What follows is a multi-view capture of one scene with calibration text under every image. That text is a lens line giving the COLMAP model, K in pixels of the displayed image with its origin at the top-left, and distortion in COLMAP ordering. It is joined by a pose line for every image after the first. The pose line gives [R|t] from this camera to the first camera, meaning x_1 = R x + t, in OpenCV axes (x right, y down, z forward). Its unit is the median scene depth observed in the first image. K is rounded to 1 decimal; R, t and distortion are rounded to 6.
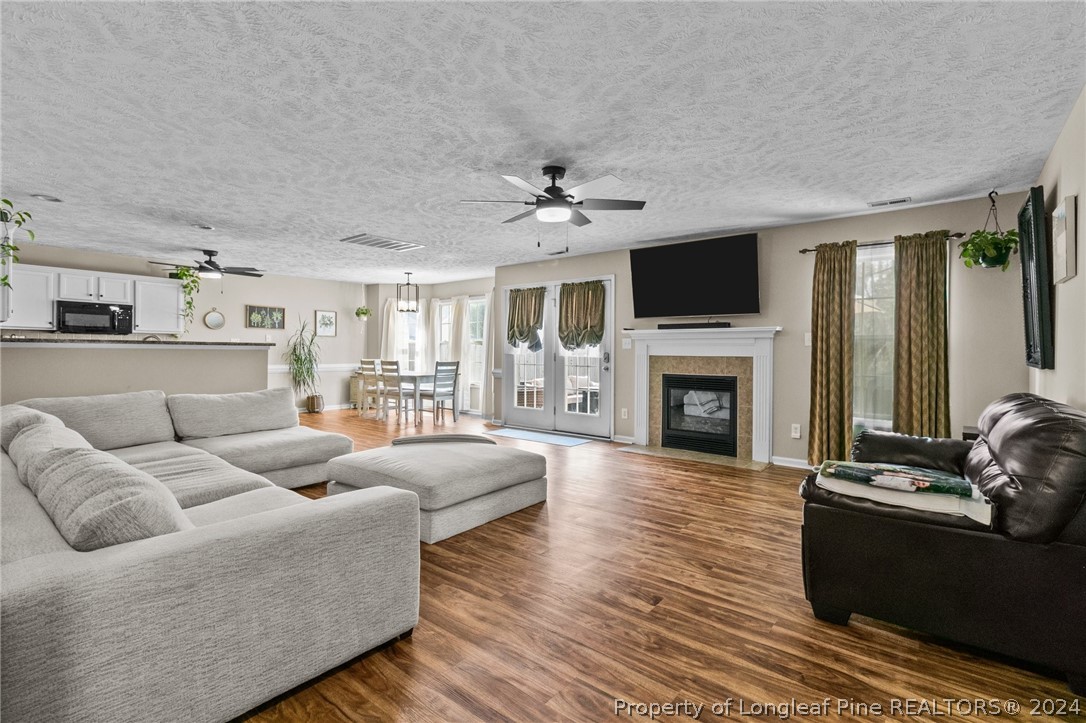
lens RADIAL K [[506.5, 0, 536.5], [0, 506.5, 359.0], [0, 0, 1]] dist [0.002793, 0.000172]
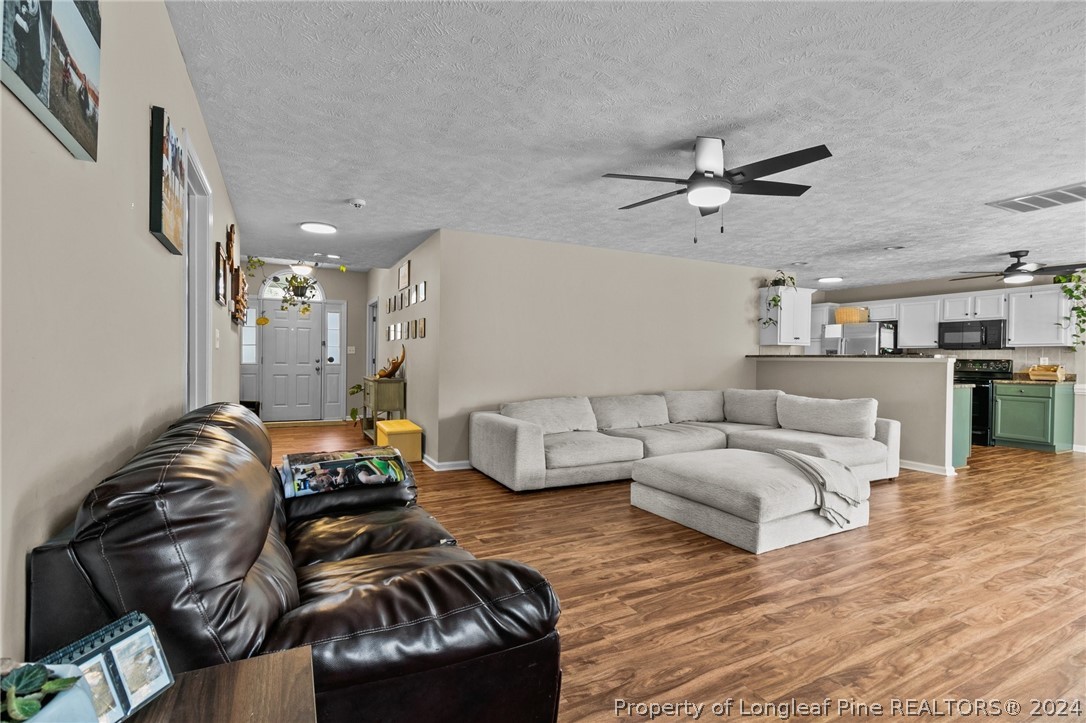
lens RADIAL K [[506.5, 0, 539.3], [0, 506.5, 361.6], [0, 0, 1]] dist [0.002793, 0.000172]
pose [[-0.396045, -0.006170, -0.918210, 0.505458], [-0.026686, 0.999632, 0.004793, -0.003533], [0.917843, 0.026402, -0.396064, 0.591575]]
